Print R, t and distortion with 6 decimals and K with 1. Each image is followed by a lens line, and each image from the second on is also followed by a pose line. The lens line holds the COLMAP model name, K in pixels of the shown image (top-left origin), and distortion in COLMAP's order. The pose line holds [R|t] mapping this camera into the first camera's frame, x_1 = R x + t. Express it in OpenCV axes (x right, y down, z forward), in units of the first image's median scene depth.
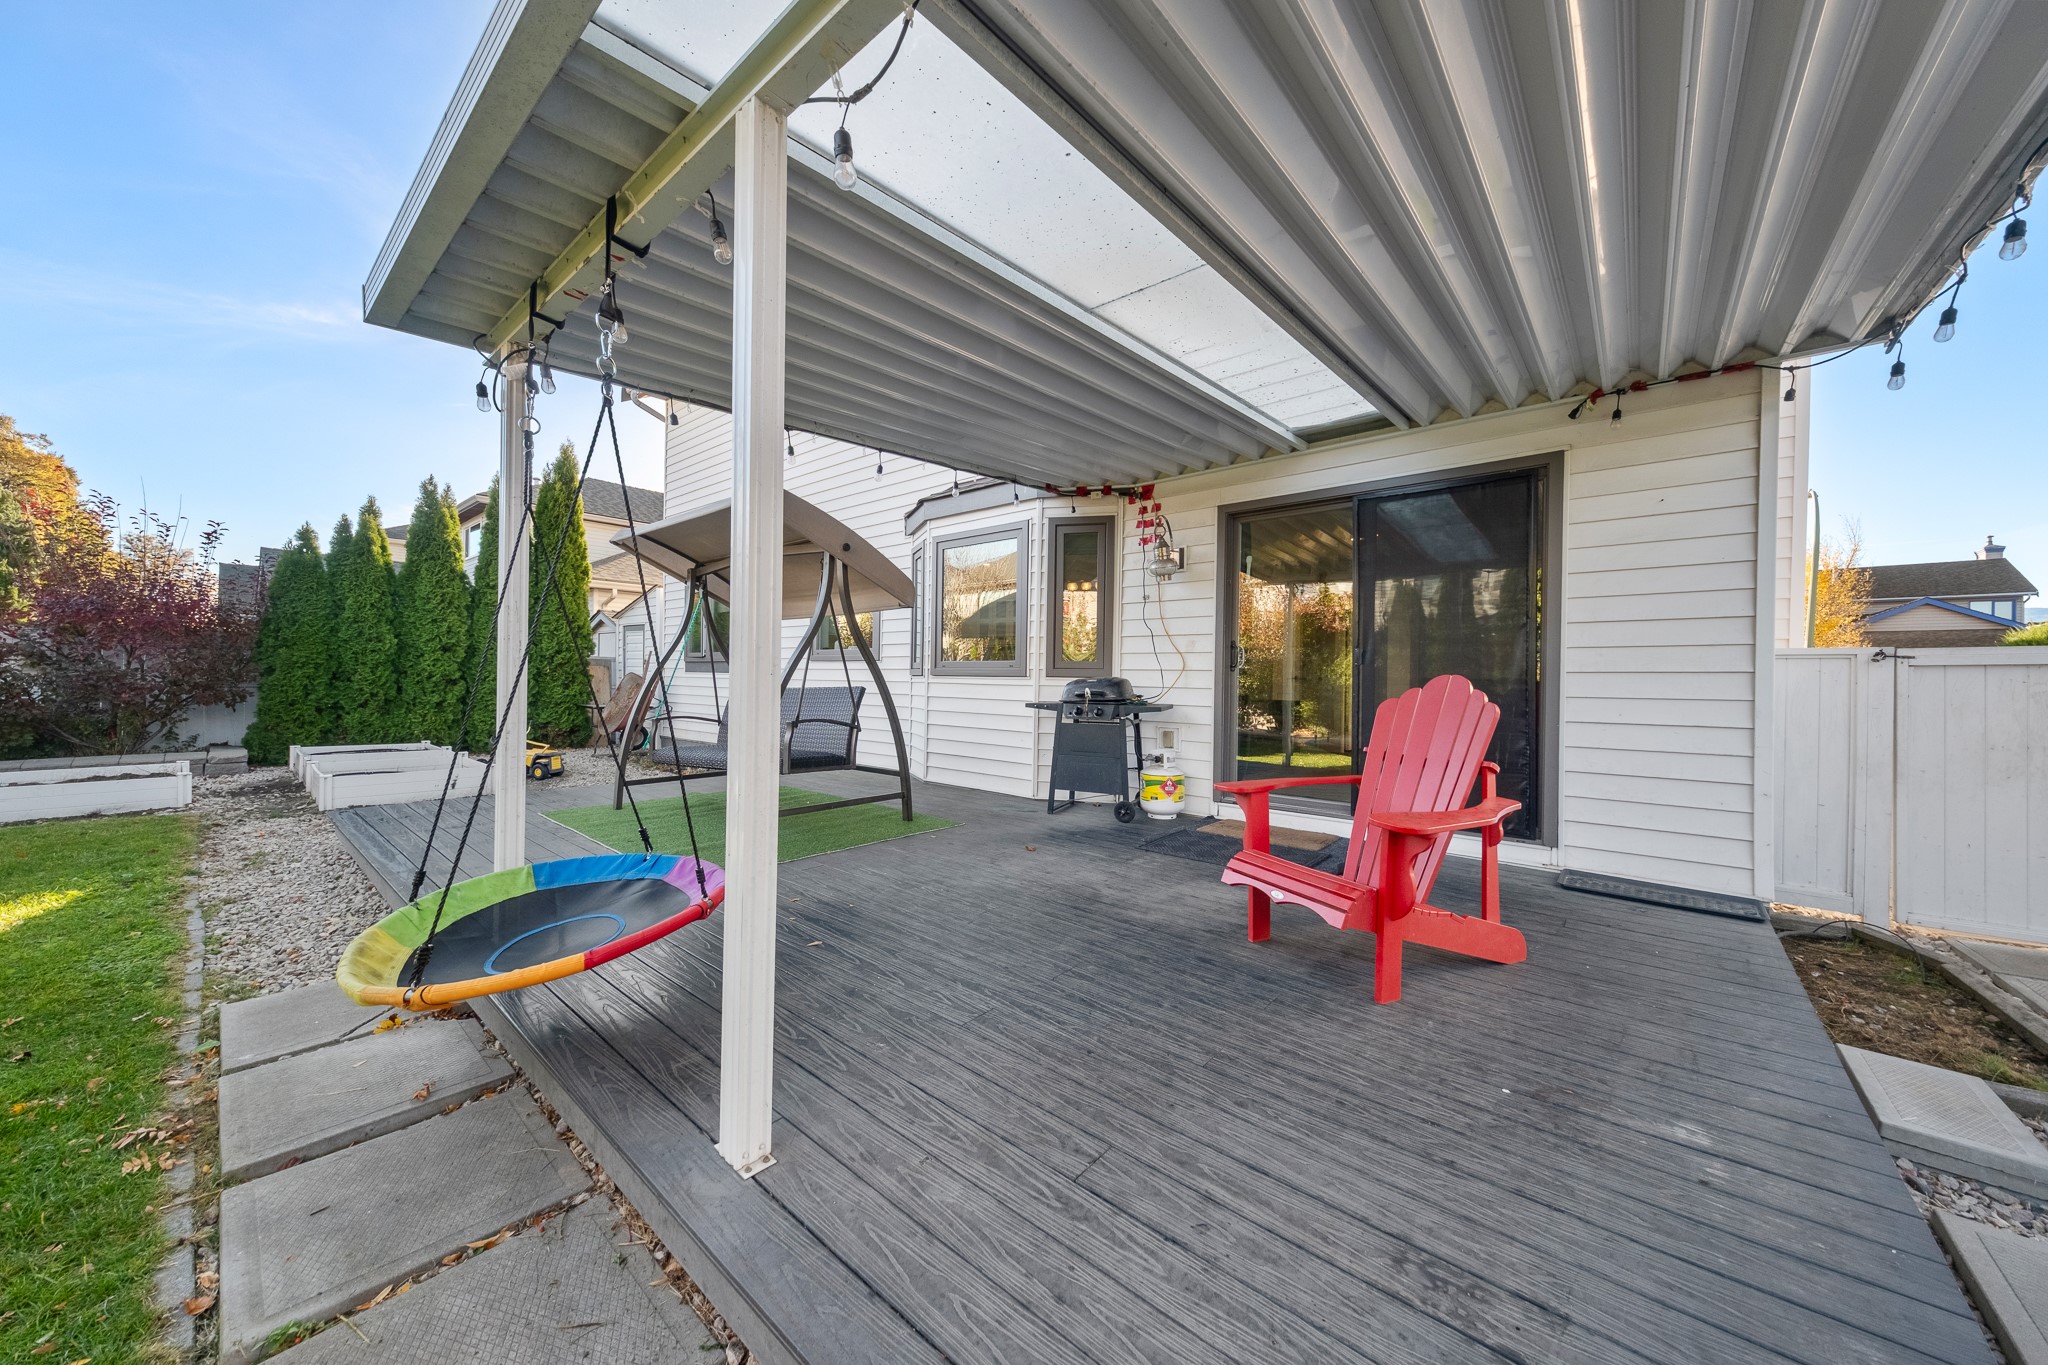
lens RADIAL K [[706.1, 0, 1029.2], [0, 706.1, 682.8], [0, 0, 1]] dist [0.007974, -0.002160]
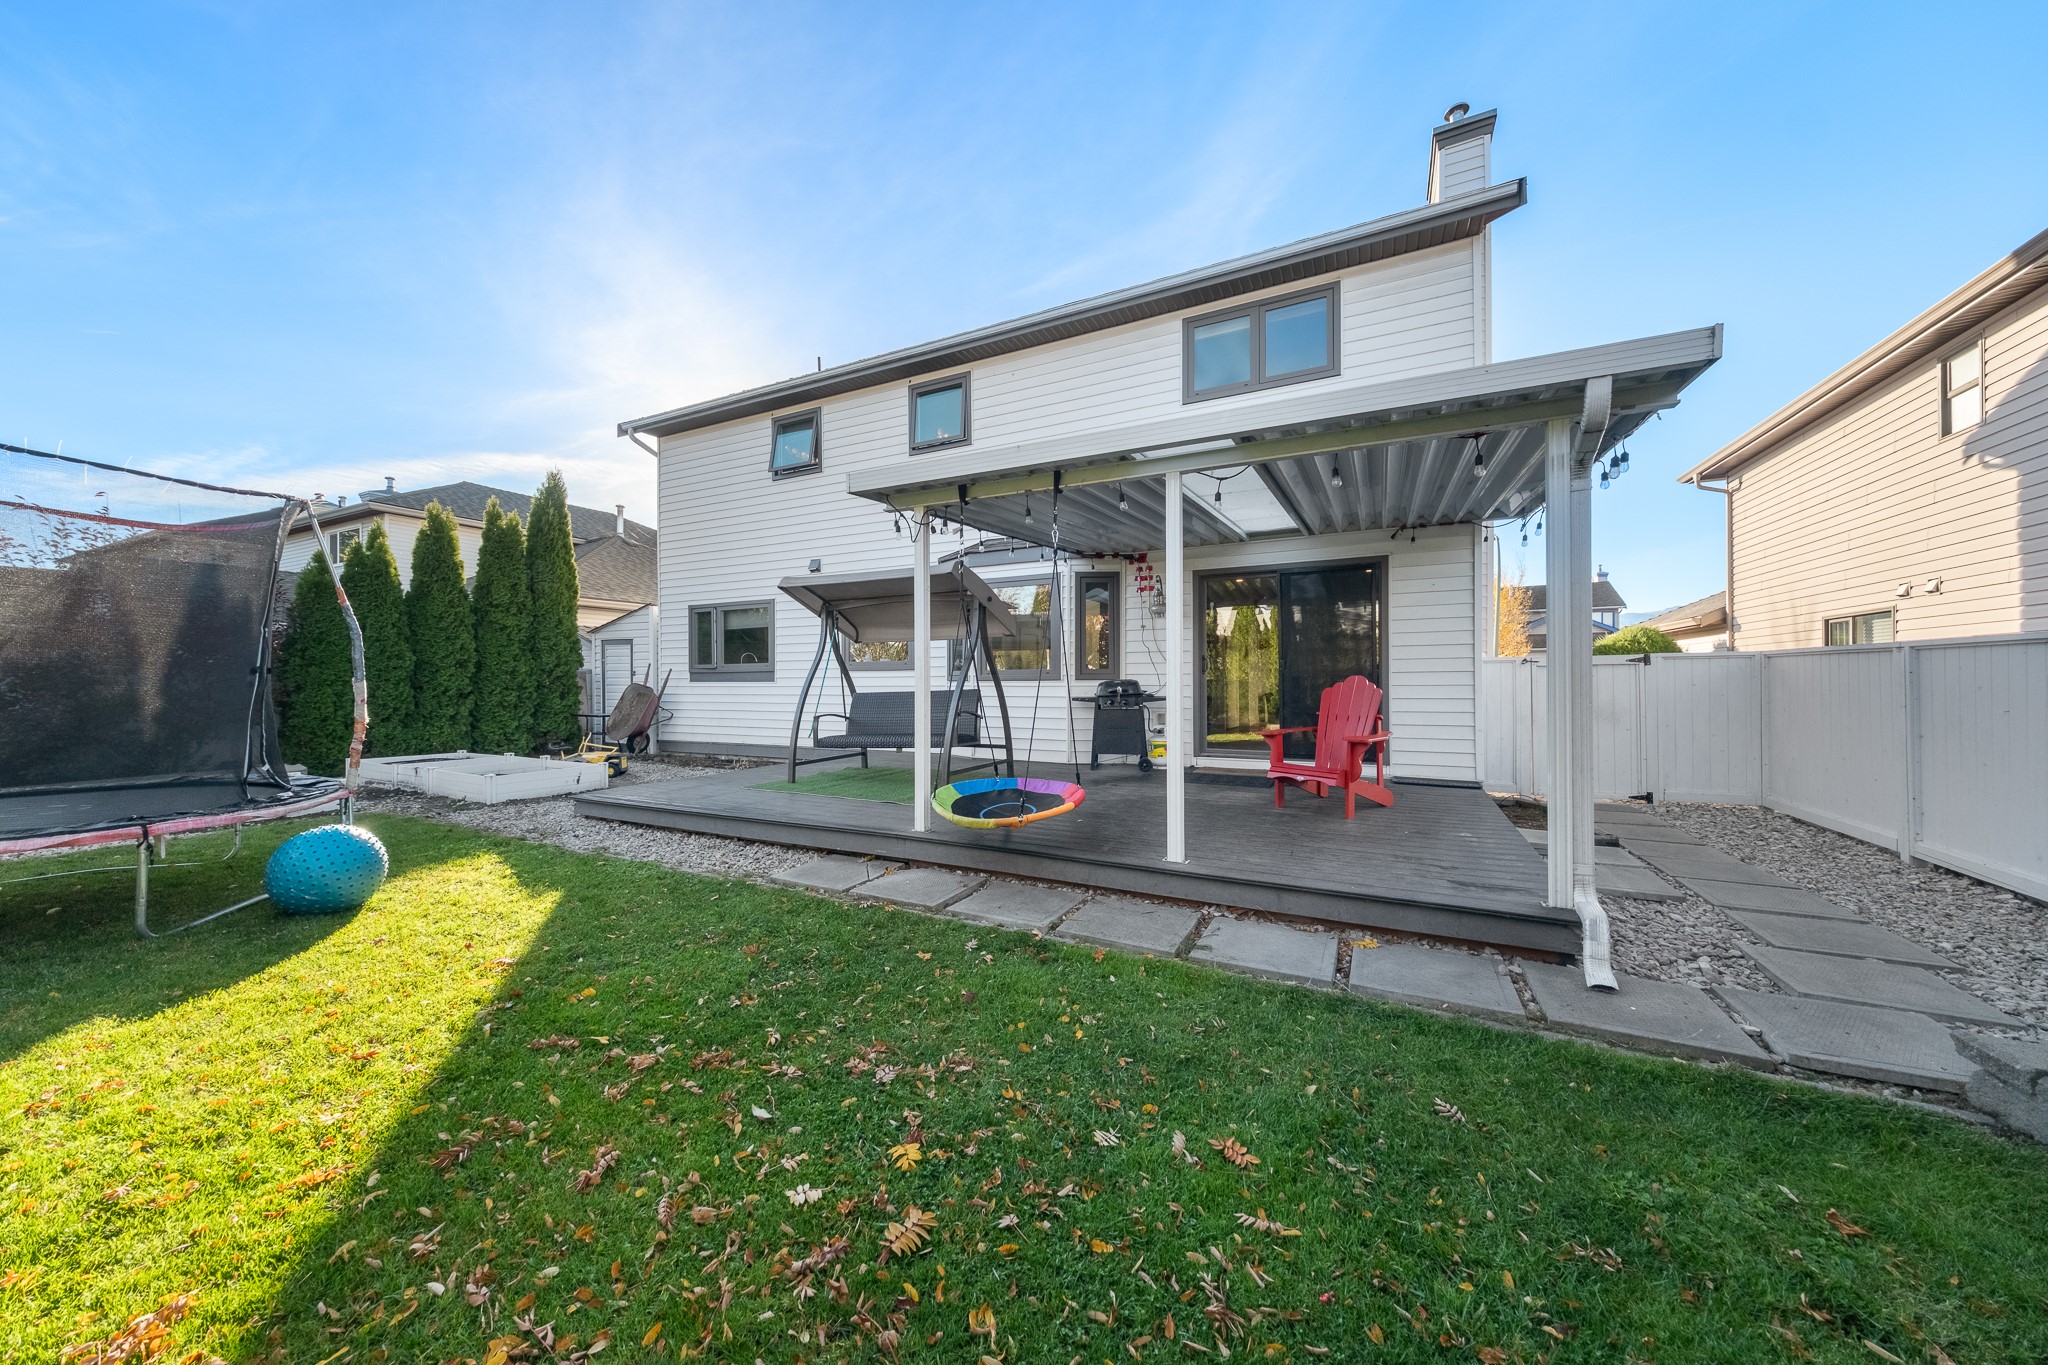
lens RADIAL K [[706.1, 0, 1022.6], [0, 706.1, 686.6], [0, 0, 1]] dist [0.007974, -0.002160]
pose [[0.970747, -0.022227, 0.239076, -0.454039], [0.021202, 0.999752, 0.006861, -0.007640], [-0.239169, -0.001592, 0.970977, -0.416265]]
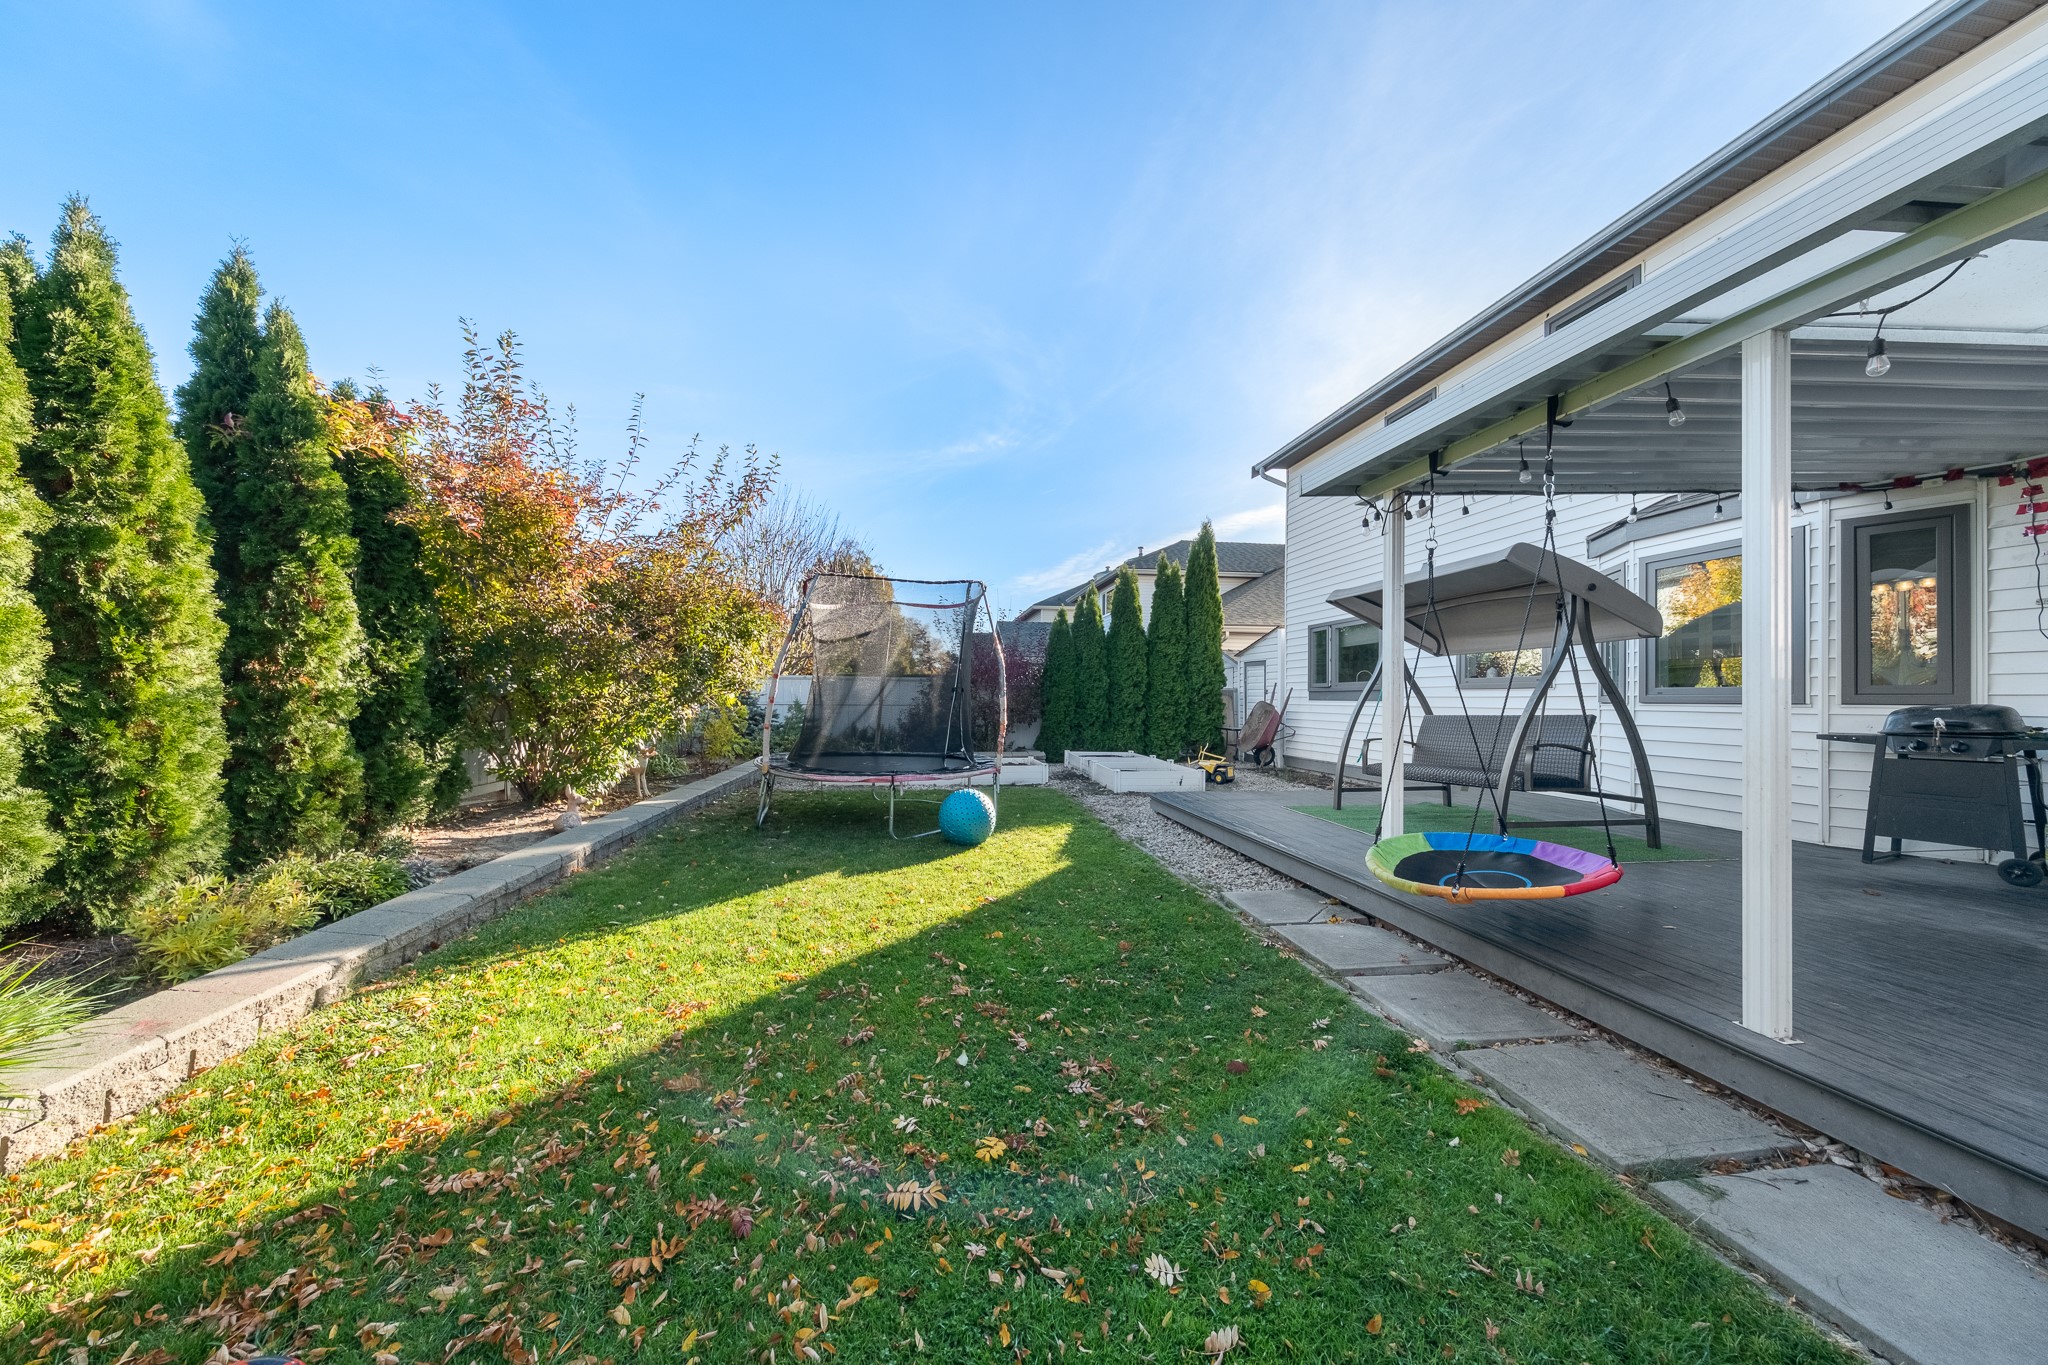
lens RADIAL K [[706.1, 0, 1010.3], [0, 706.1, 690.2], [0, 0, 1]] dist [0.007974, -0.002160]
pose [[0.748835, -0.017580, -0.662523, -0.168313], [0.000199, 0.999654, -0.026301, -0.003116], [0.662756, 0.019563, 0.748580, -0.334324]]
